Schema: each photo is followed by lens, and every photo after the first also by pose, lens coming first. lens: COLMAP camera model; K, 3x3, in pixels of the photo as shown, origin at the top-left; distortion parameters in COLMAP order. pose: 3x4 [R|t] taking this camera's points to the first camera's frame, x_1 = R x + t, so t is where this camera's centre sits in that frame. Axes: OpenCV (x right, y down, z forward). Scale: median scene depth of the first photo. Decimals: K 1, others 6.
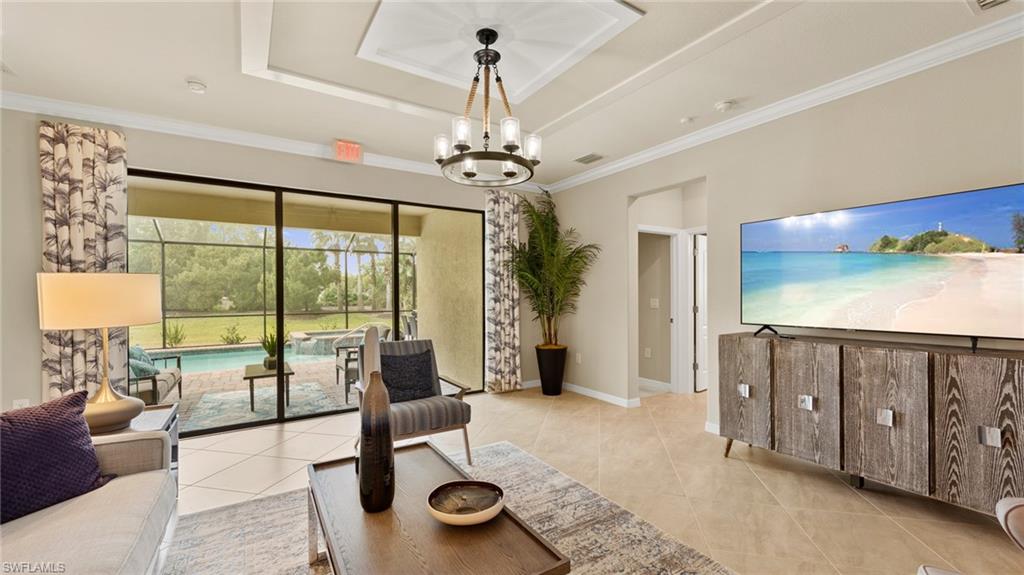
lens RADIAL K [[403.0, 0, 514.2], [0, 403.0, 291.7], [0, 0, 1]] dist [0.001258, 0.000086]
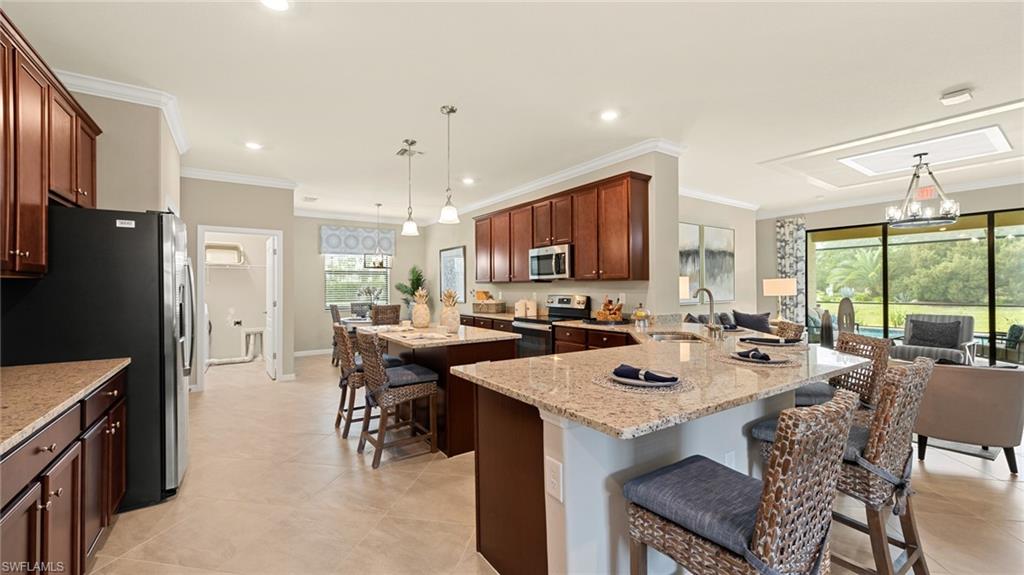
lens RADIAL K [[403.0, 0, 513.0], [0, 403.0, 284.2], [0, 0, 1]] dist [0.001258, 0.000086]
pose [[0.017442, 0.006789, -0.999825, 1.412127], [-0.000039, 0.999977, 0.006790, -0.019233], [0.999848, -0.000079, 0.017442, -0.760471]]
